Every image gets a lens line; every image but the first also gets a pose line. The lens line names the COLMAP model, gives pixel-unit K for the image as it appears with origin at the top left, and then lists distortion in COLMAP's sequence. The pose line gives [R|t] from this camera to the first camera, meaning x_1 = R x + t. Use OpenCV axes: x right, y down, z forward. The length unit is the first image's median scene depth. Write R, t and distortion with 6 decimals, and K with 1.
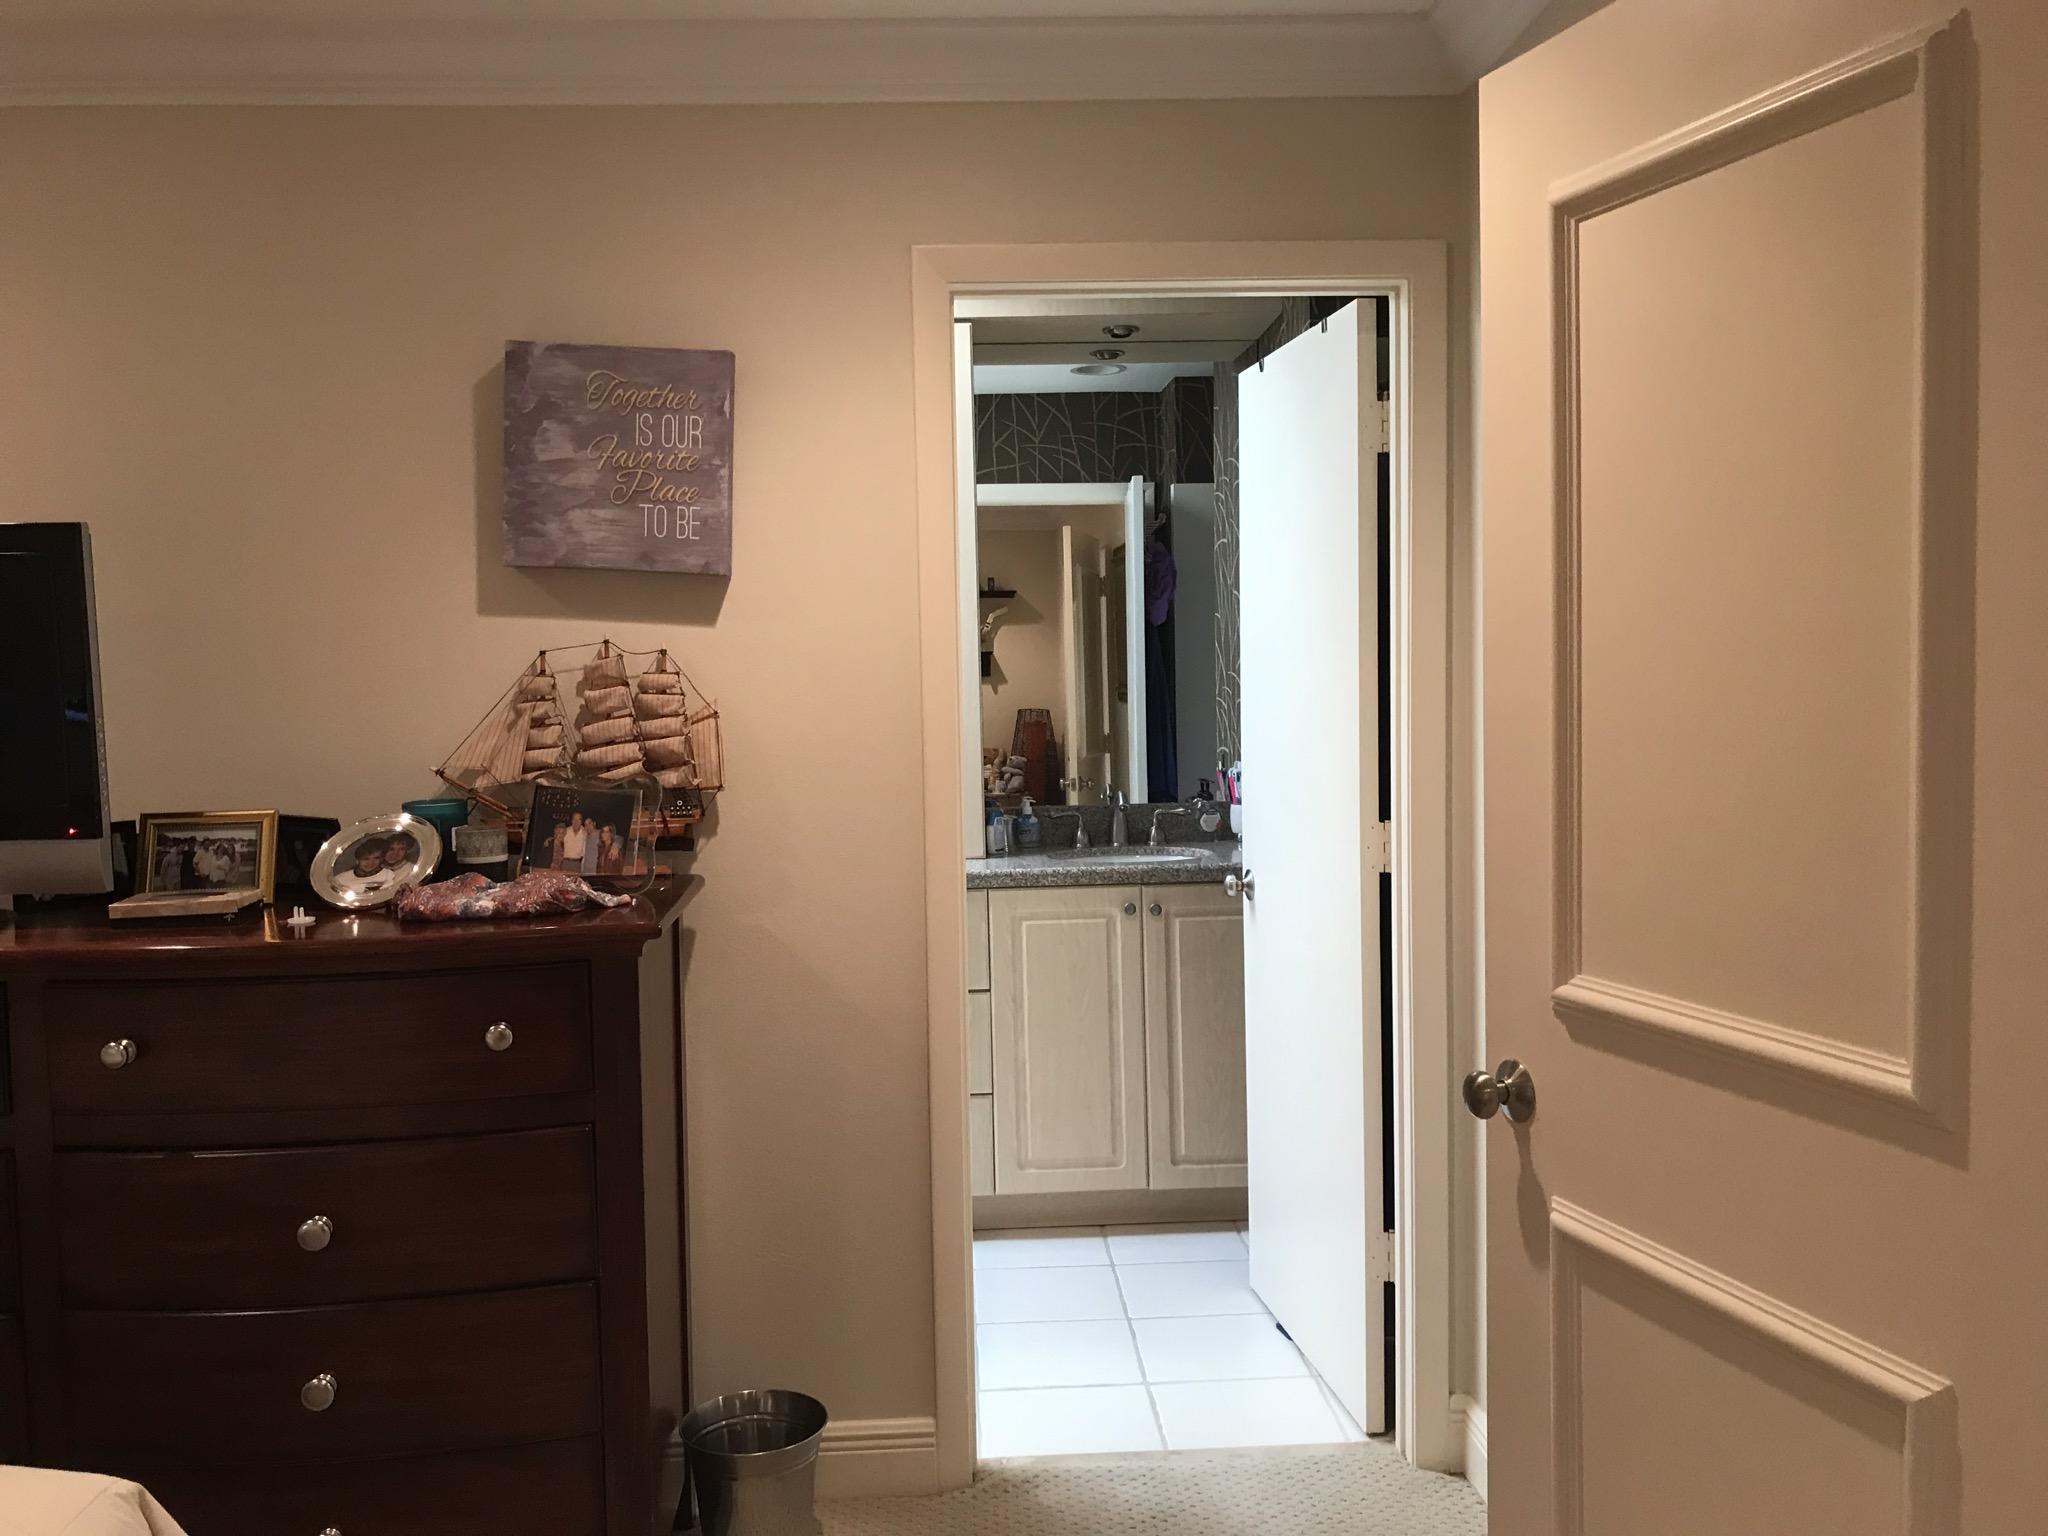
lens RADIAL K [[1685.8, 0, 1023.5], [0, 1685.8, 758.8], [0, 0, 1]] dist [0.013022, -0.061843]
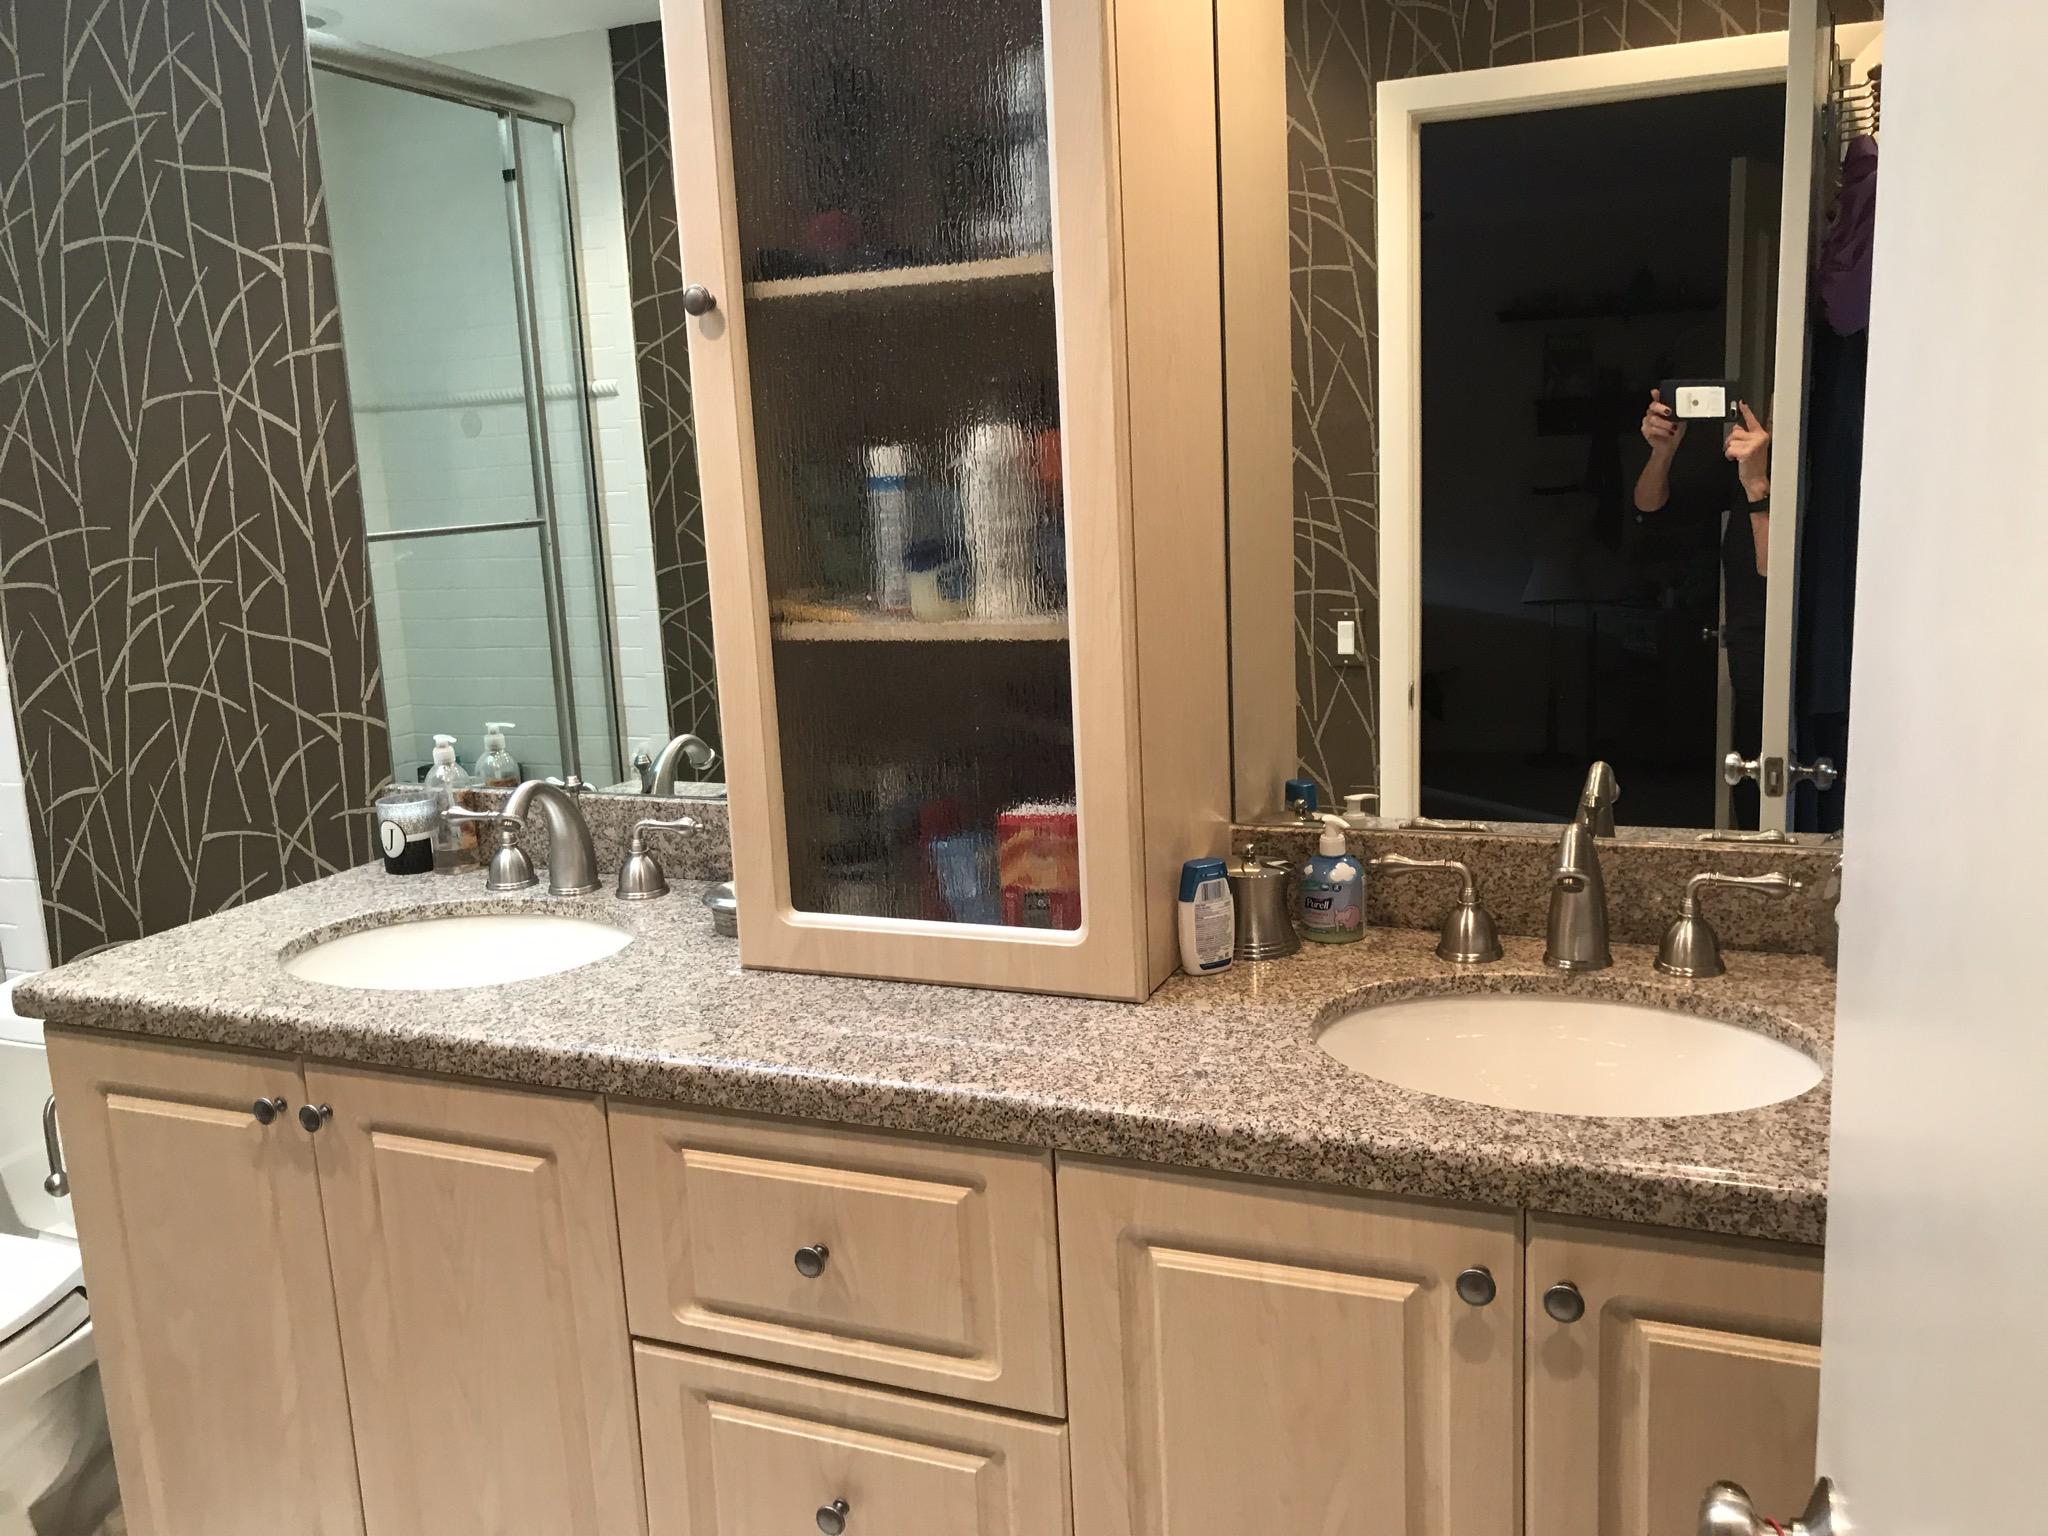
lens RADIAL K [[1685.8, 0, 1023.5], [0, 1685.8, 758.8], [0, 0, 1]] dist [0.013022, -0.061843]
pose [[0.898976, 0.060785, -0.433759, 0.116127], [0.003799, 0.989204, 0.146495, -0.050557], [0.437981, -0.133344, 0.889040, 0.701589]]
